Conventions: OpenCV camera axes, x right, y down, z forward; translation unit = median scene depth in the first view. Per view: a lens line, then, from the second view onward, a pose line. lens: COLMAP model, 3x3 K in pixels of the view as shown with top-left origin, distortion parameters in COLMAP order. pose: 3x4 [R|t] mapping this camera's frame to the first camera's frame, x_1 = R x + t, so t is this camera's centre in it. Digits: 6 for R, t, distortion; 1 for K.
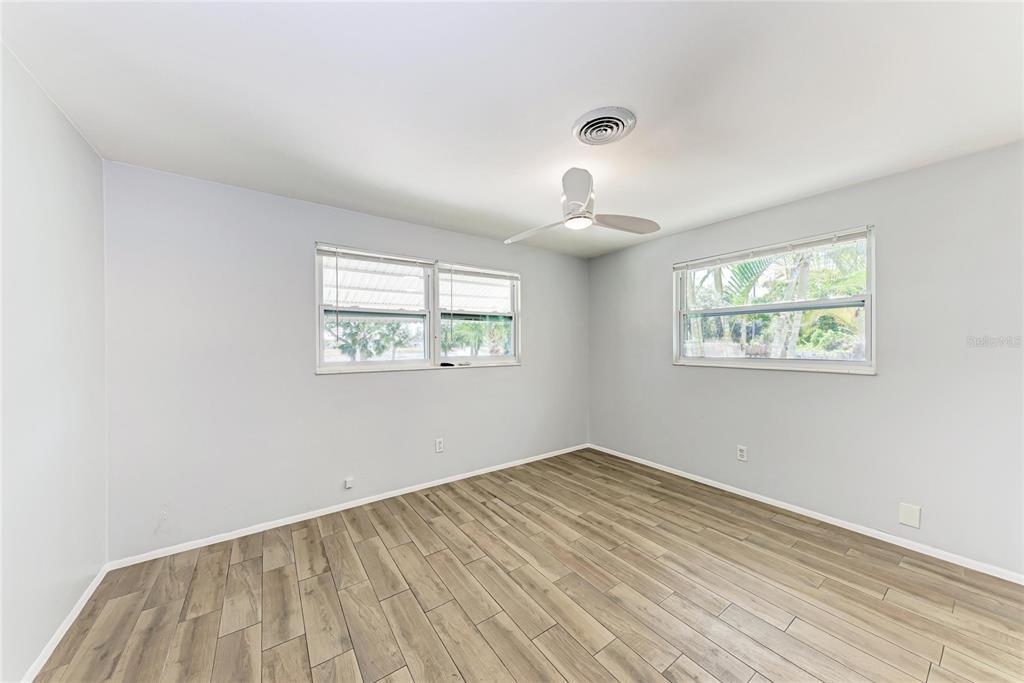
lens RADIAL K [[349.6, 0, 511.8], [0, 349.6, 344.2], [0, 0, 1]] dist [0.014821, -0.004488]
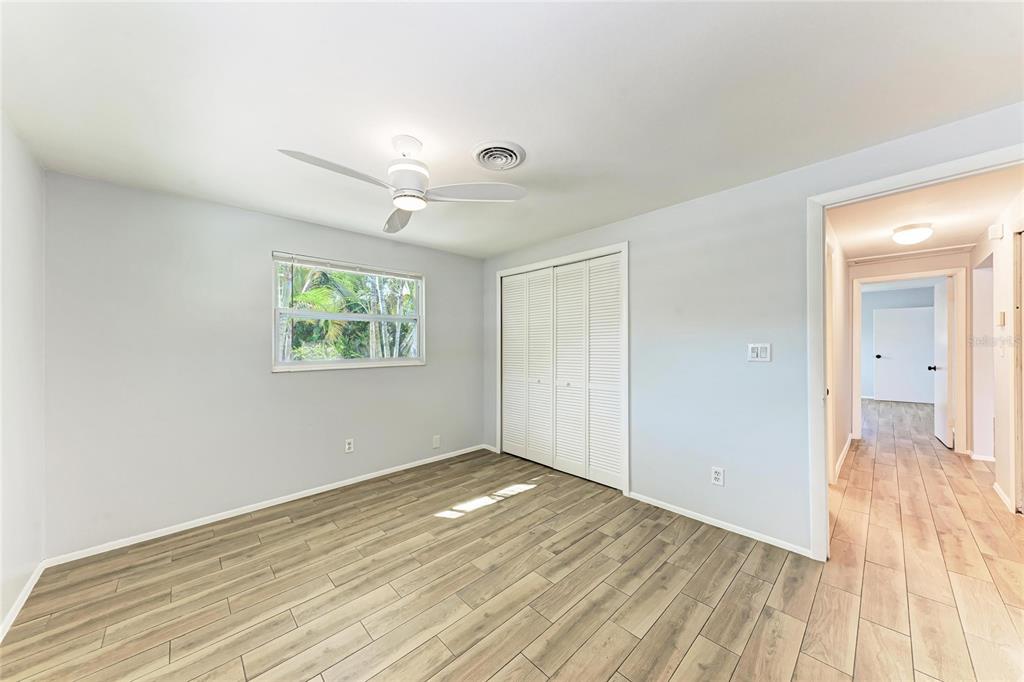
lens RADIAL K [[349.6, 0, 511.8], [0, 349.6, 343.7], [0, 0, 1]] dist [0.014821, -0.004488]
pose [[-0.140854, 0.003452, 0.990024, -0.610150], [0.012154, 0.999925, -0.001757, -0.000836], [-0.989956, 0.011786, -0.140885, 0.786258]]
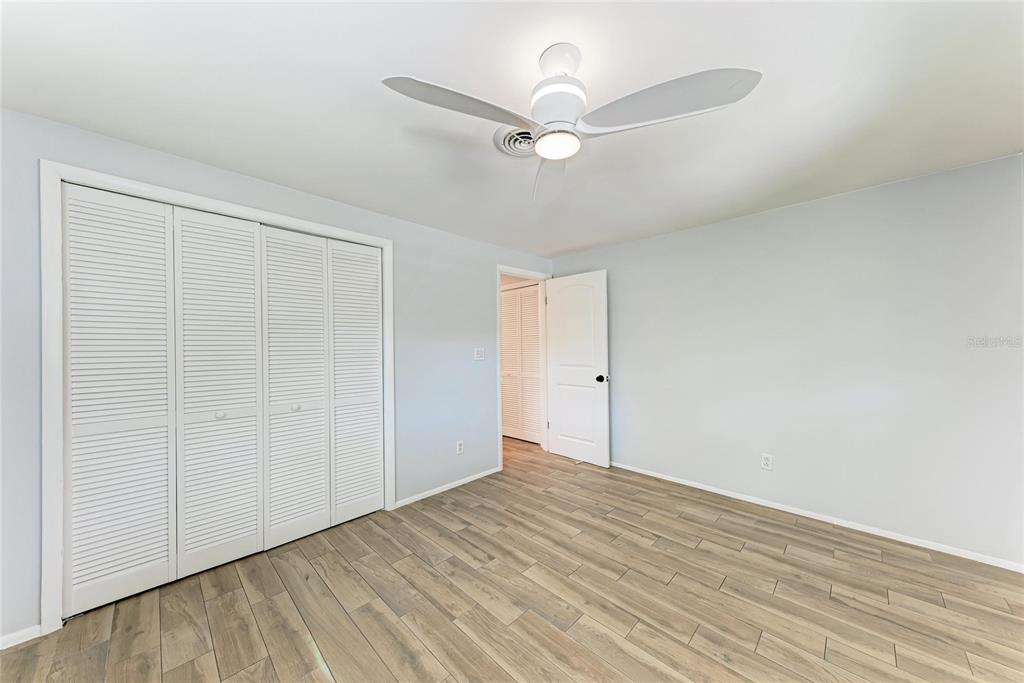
lens RADIAL K [[349.6, 0, 511.8], [0, 349.6, 344.2], [0, 0, 1]] dist [0.014821, -0.004488]
pose [[-0.984719, 0.010159, -0.173852, 0.343891], [0.010698, 0.999940, -0.002165, -0.005054], [0.173819, -0.003992, -0.984769, 1.426140]]
